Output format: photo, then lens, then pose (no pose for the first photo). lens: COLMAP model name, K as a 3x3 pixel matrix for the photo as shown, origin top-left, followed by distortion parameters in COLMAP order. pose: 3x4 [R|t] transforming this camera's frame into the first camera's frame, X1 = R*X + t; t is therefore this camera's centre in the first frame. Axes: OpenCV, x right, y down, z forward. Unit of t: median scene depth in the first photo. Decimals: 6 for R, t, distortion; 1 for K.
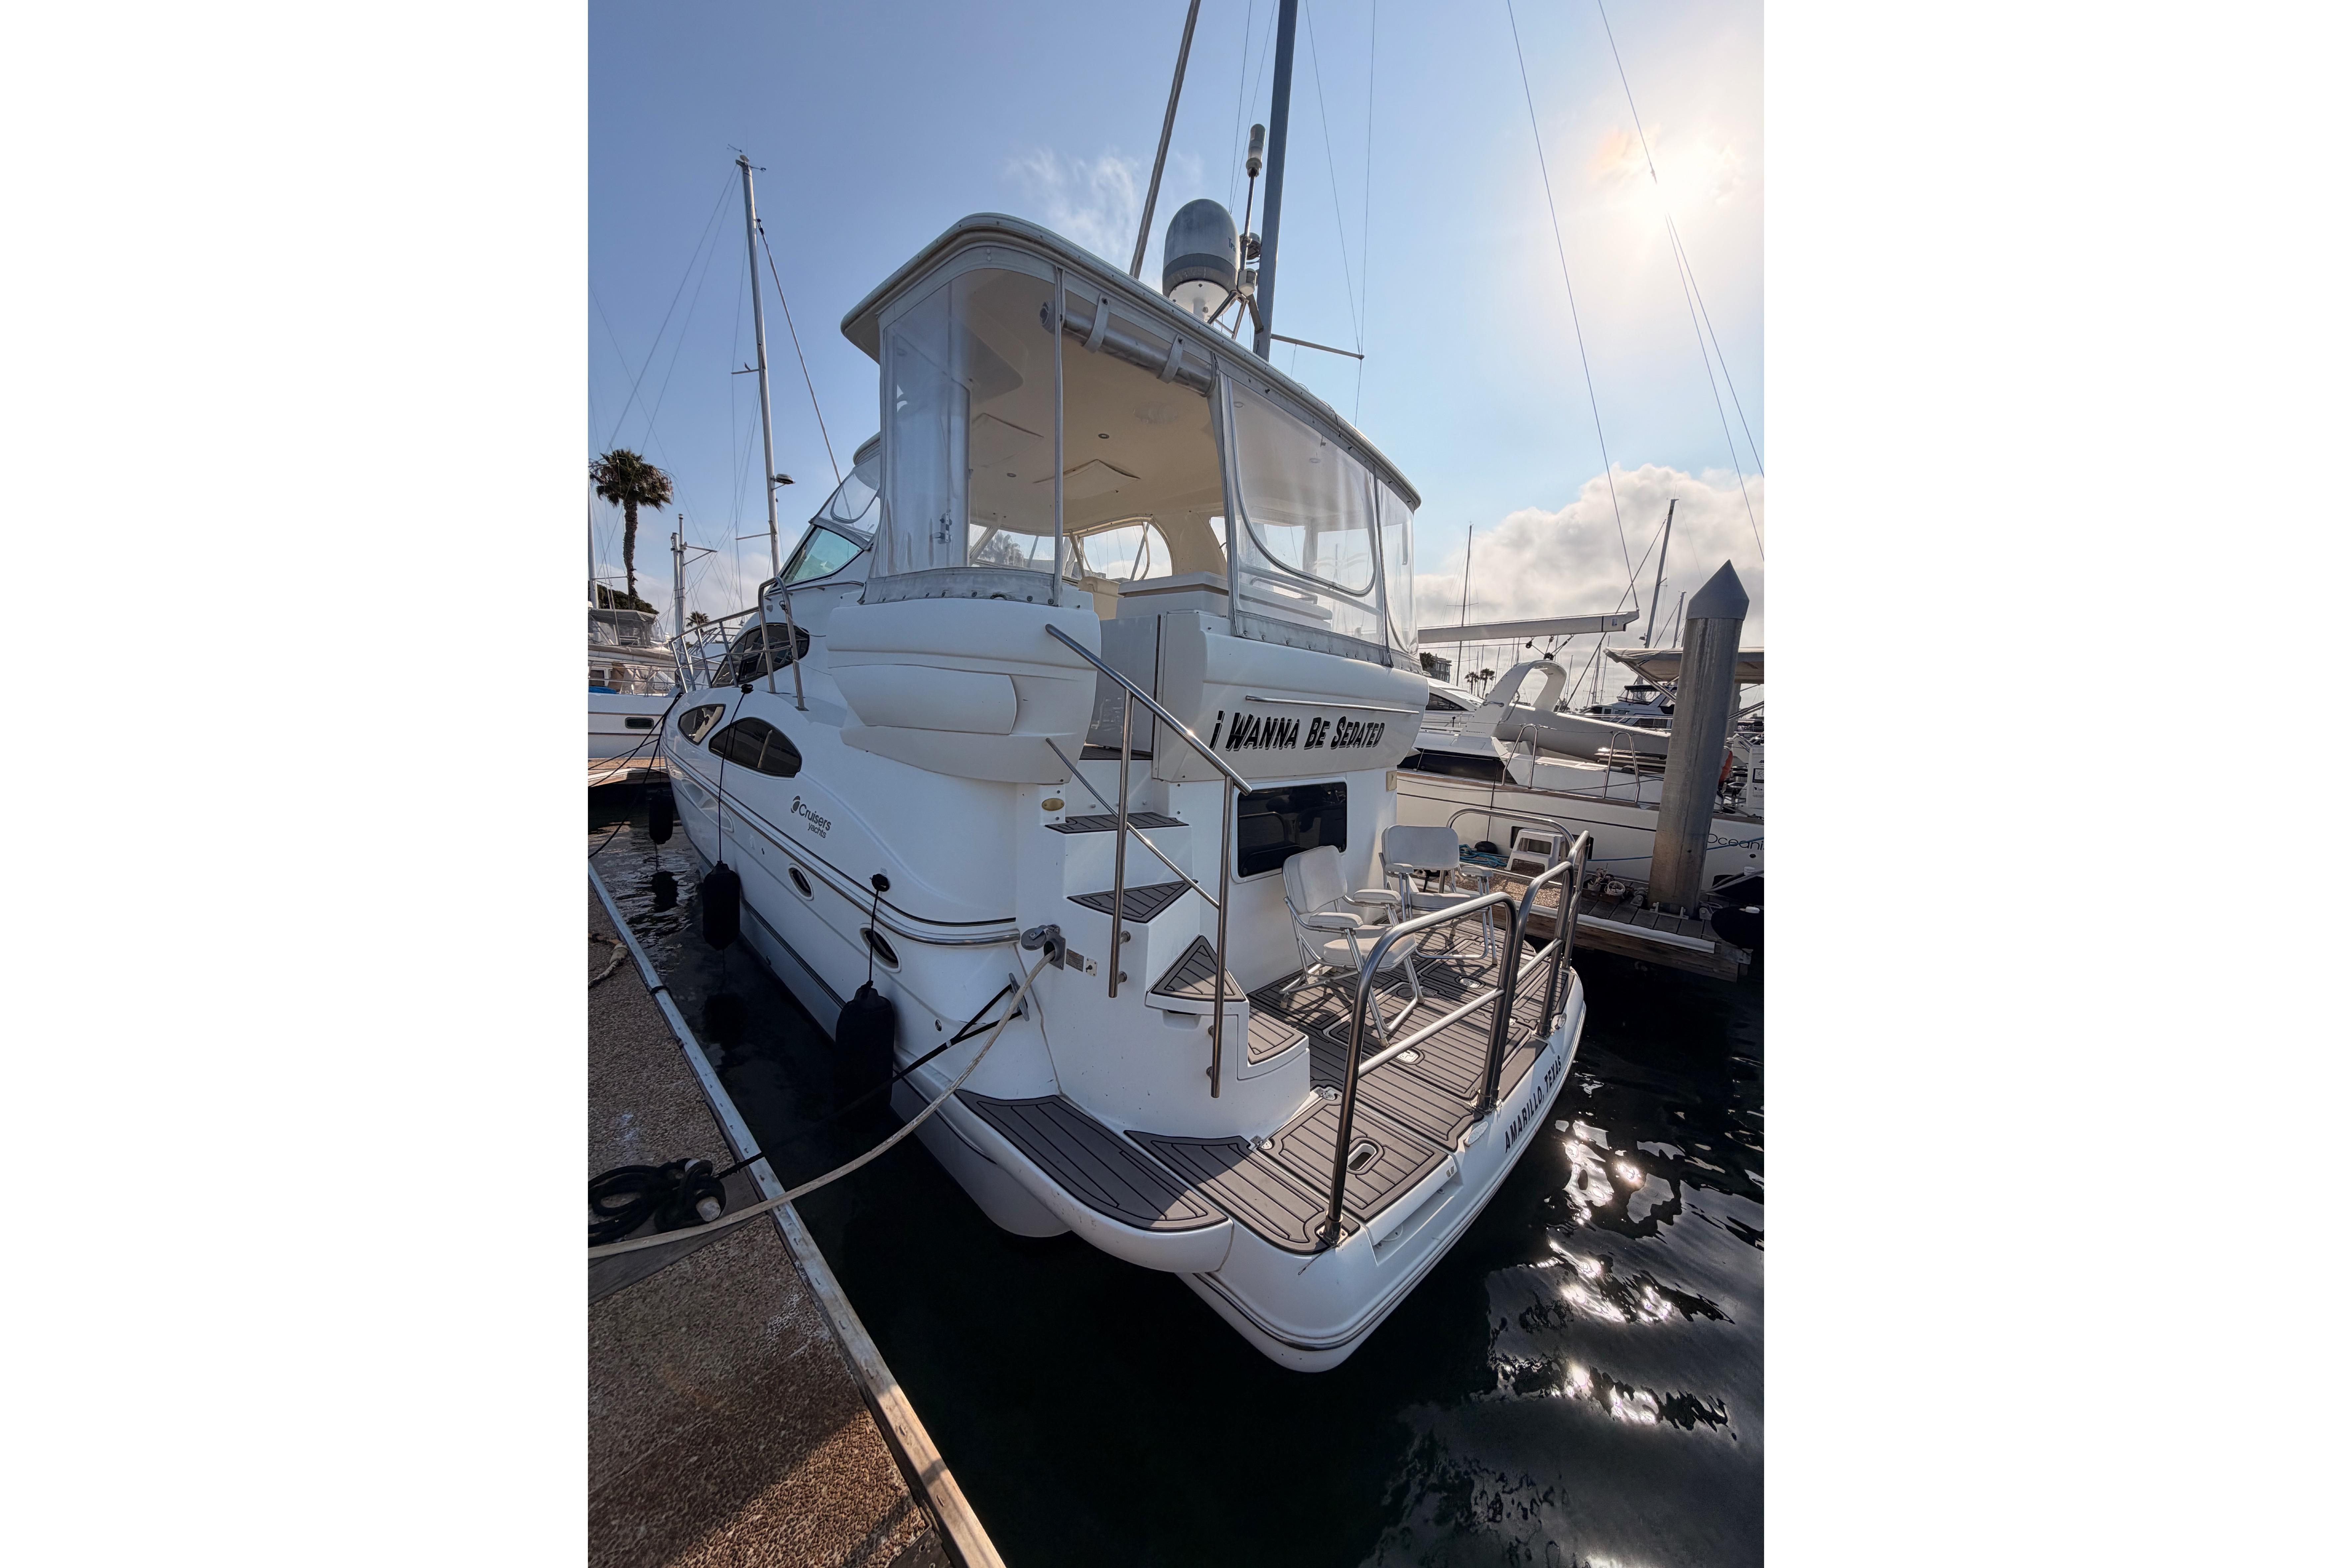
lens RADIAL K [[638.2, 0, 1163.2], [0, 638.2, 782.5], [0, 0, 1]] dist [0.000997, 0.000025]
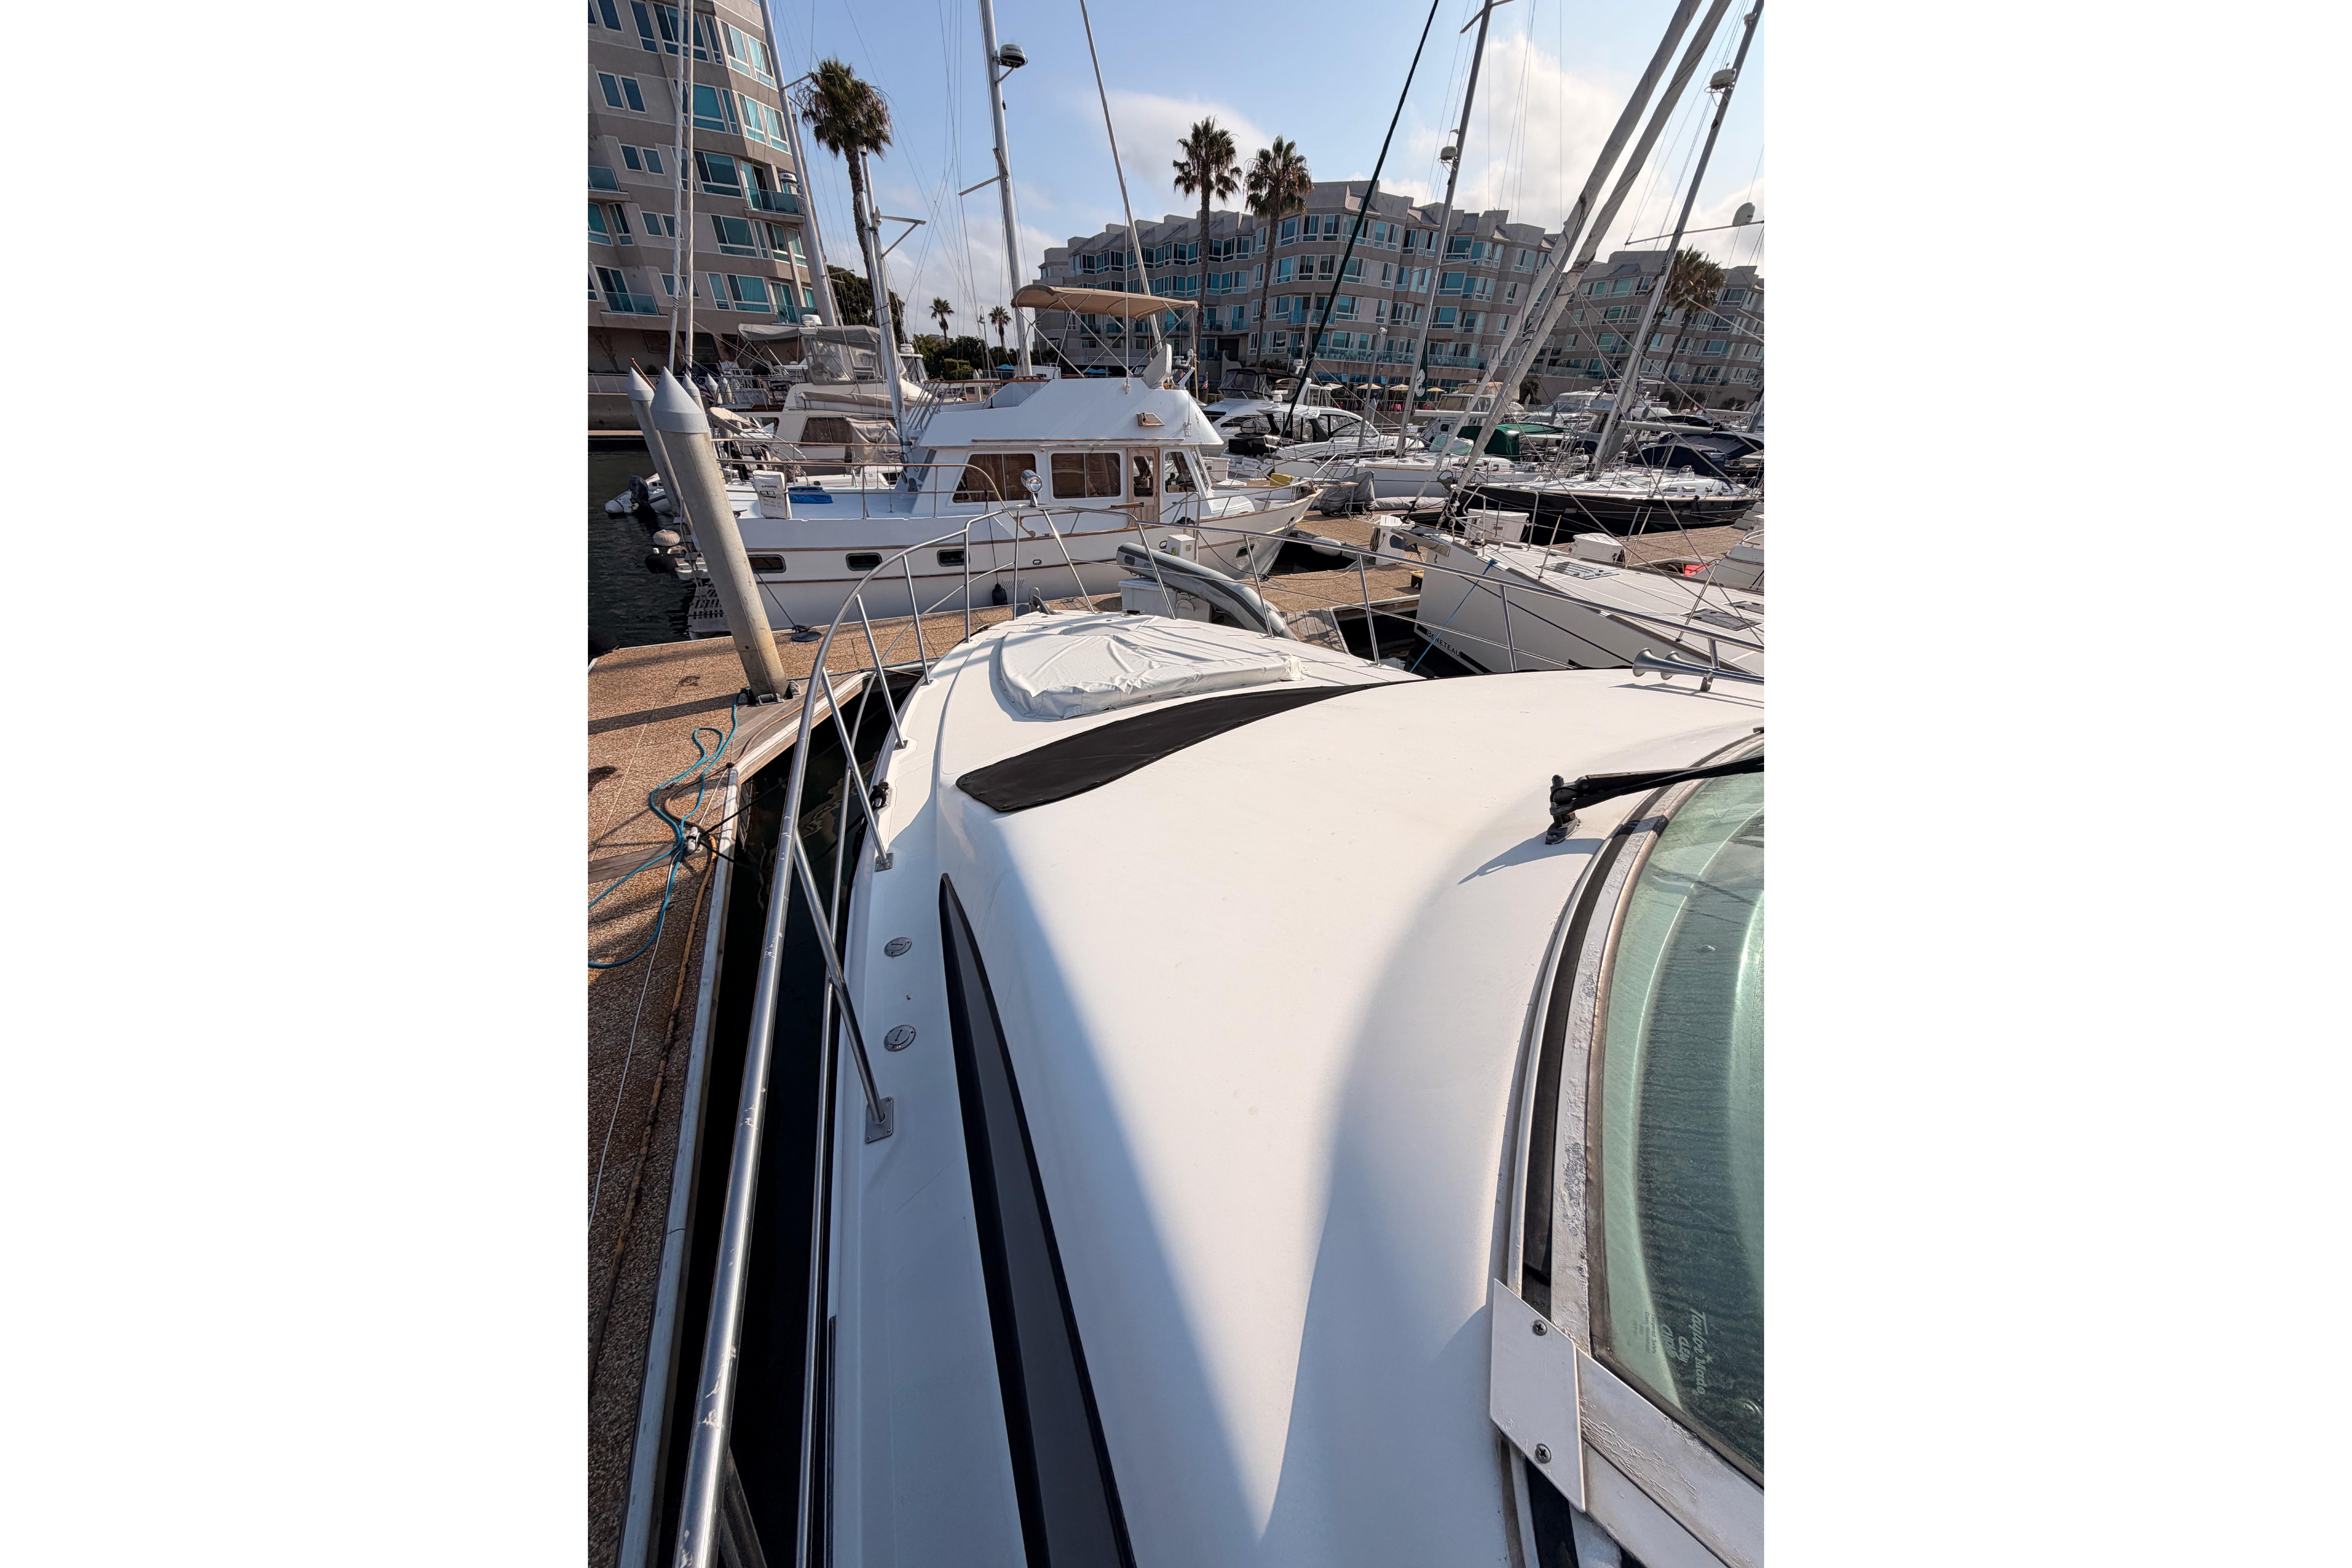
lens RADIAL K [[638.2, 0, 1163.2], [0, 638.2, 782.5], [0, 0, 1]] dist [0.000997, 0.000025]
pose [[0.939112, 0.165119, -0.301336, -0.176631], [-0.027053, 0.909779, 0.414210, -0.114612], [0.342544, -0.380837, 0.858852, 0.289628]]
